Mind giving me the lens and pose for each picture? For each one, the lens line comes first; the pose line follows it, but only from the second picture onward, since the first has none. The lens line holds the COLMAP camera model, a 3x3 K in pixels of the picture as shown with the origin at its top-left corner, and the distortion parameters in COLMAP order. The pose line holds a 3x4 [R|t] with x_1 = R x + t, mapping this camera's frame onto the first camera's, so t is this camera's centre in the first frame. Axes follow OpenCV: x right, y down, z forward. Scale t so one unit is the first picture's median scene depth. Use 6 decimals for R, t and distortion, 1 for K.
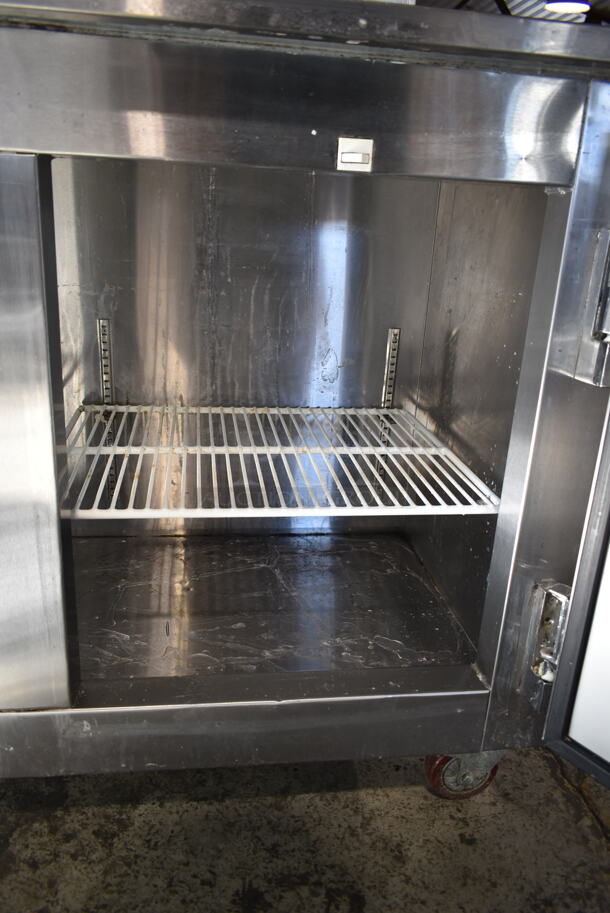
lens RADIAL K [[697.9, 0, 298.8], [0, 697.9, 452.8], [0, 0, 1]] dist [-0.018203, 0.006871]
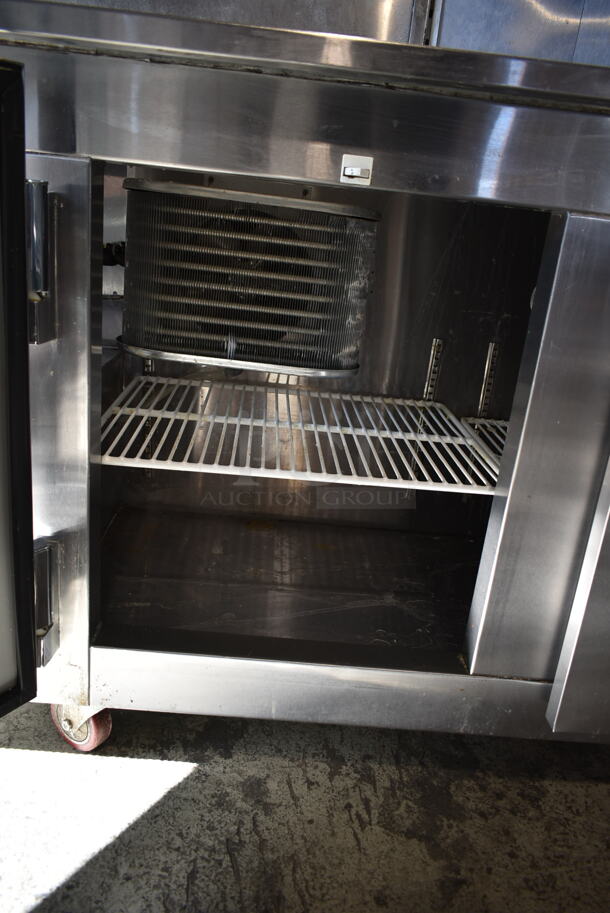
lens RADIAL K [[697.9, 0, 298.2], [0, 697.9, 451.8], [0, 0, 1]] dist [-0.018203, 0.006871]
pose [[0.991836, 0.082222, -0.097468, -0.594724], [-0.083861, 0.996395, -0.012826, 0.030389], [0.096062, 0.020895, 0.995156, -0.185507]]
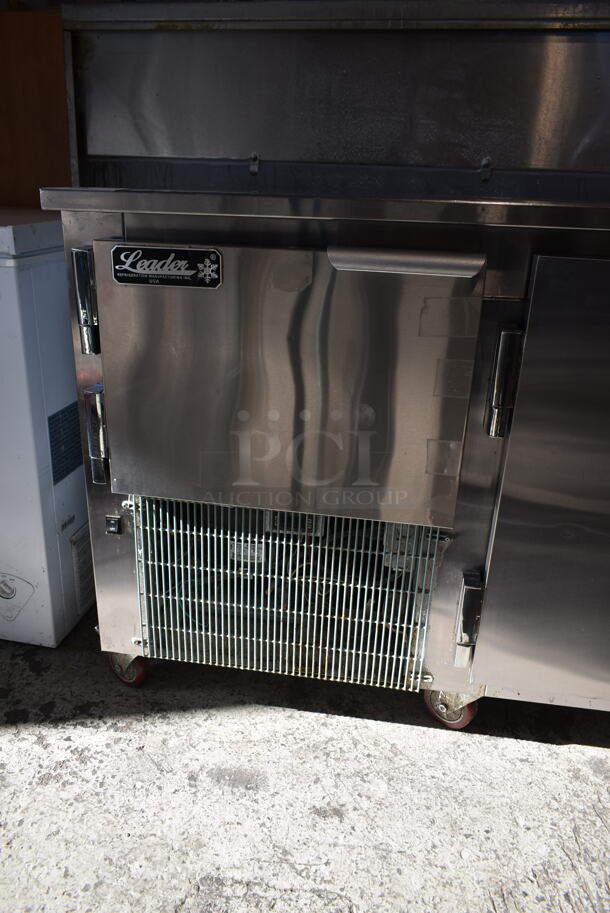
lens RADIAL K [[697.9, 0, 305.0], [0, 697.9, 455.7], [0, 0, 1]] dist [-0.018203, 0.006871]
pose [[0.961327, 0.084392, -0.262161, -0.979693], [-0.076315, 0.996246, 0.040859, -0.065256], [0.264625, -0.019272, 0.964159, -0.538479]]
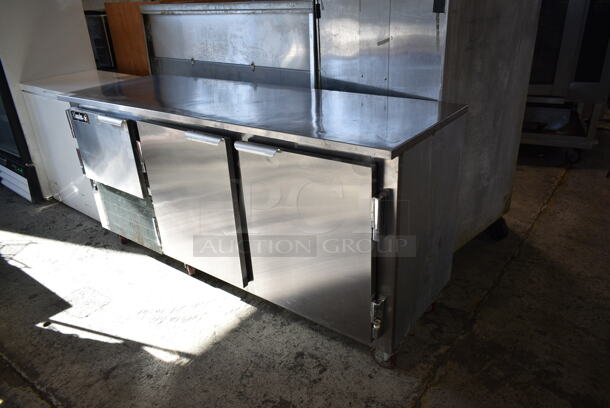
lens RADIAL K [[466.3, 0, 307.2], [0, 466.3, 208.0], [0, 0, 1]] dist [-0.018203, 0.006871]
pose [[0.708912, 0.224841, -0.668499, 1.225353], [-0.148007, 0.974146, 0.170687, -0.423421], [0.689593, -0.022060, 0.723861, -0.576896]]
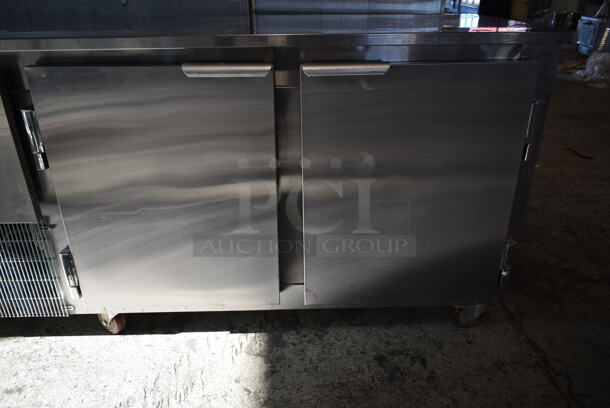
lens RADIAL K [[466.3, 0, 305.7], [0, 466.3, 202.4], [0, 0, 1]] dist [-0.018203, 0.006871]
pose [[0.993590, -0.006824, -0.112833, -0.135463], [0.019487, 0.993572, 0.111512, -0.111374], [0.111347, -0.112996, 0.987337, -0.602051]]
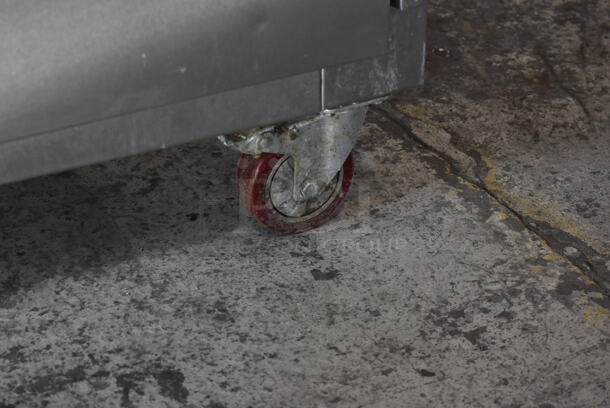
lens RADIAL K [[1400.9, 0, 305.5], [0, 1400.9, 204.1], [0, 0, 1]] dist [-0.022395, 0.000000]
pose [[0.942045, -0.212480, 0.259623, -0.084079], [0.156545, 0.962858, 0.219998, 0.230007], [-0.296725, -0.166605, 0.940318, -0.154199]]
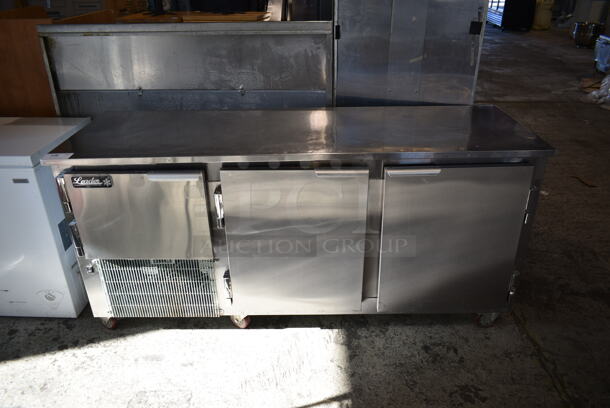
lens RADIAL K [[466.3, 0, 308.6], [0, 466.3, 206.4], [0, 0, 1]] dist [-0.018203, 0.006871]
pose [[0.989056, 0.003831, -0.147493, -0.306168], [0.016310, 0.990697, 0.135105, -0.430740], [0.146638, -0.136032, 0.979792, -1.347402]]
